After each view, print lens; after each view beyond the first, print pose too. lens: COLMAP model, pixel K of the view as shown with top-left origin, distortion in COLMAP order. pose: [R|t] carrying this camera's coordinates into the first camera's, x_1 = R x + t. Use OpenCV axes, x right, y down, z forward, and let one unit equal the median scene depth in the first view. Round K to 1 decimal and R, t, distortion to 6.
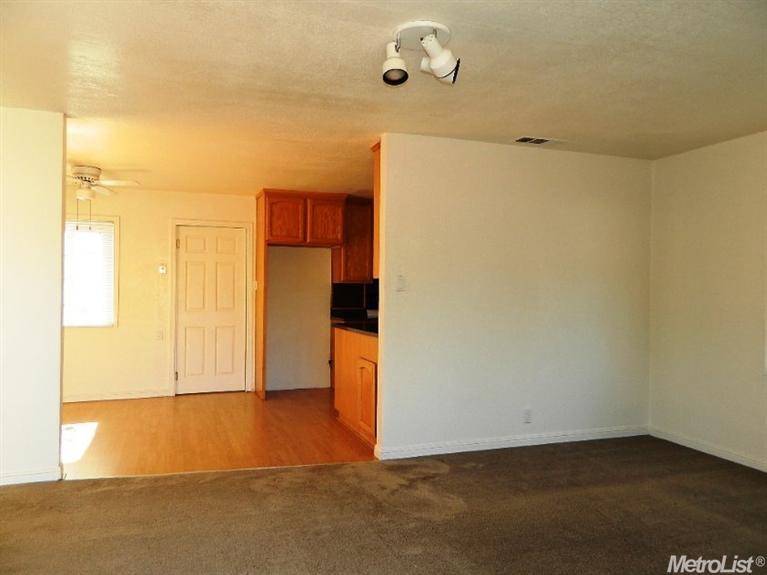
lens RADIAL K [[569.0, 0, 382.6], [0, 569.0, 285.3], [0, 0, 1]] dist [0.010383, -0.007755]
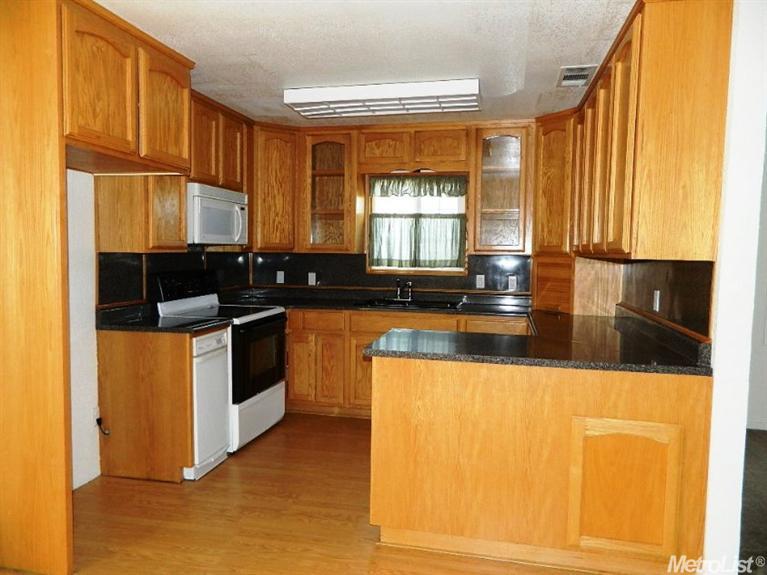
lens RADIAL K [[569.0, 0, 384.4], [0, 569.0, 288.0], [0, 0, 1]] dist [0.010383, -0.007755]
pose [[0.544645, -0.056810, 0.836740, -0.387455], [-0.007219, 0.997349, 0.072414, -0.010586], [-0.838635, -0.045480, 0.542791, 0.613969]]
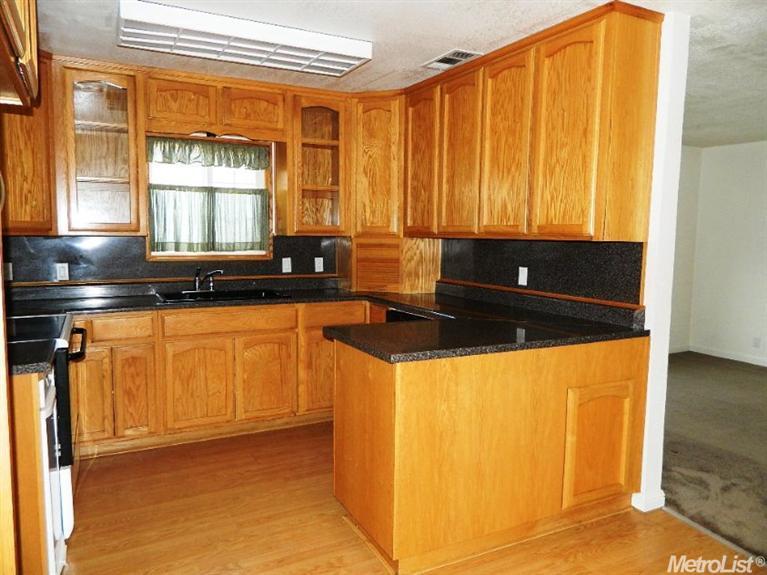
lens RADIAL K [[569.0, 0, 385.7], [0, 569.0, 286.7], [0, 0, 1]] dist [0.010383, -0.007755]
pose [[-0.124427, -0.104473, 0.986713, -0.382553], [-0.009193, 0.994520, 0.104140, -0.012236], [-0.992186, 0.003887, -0.124706, 0.878557]]
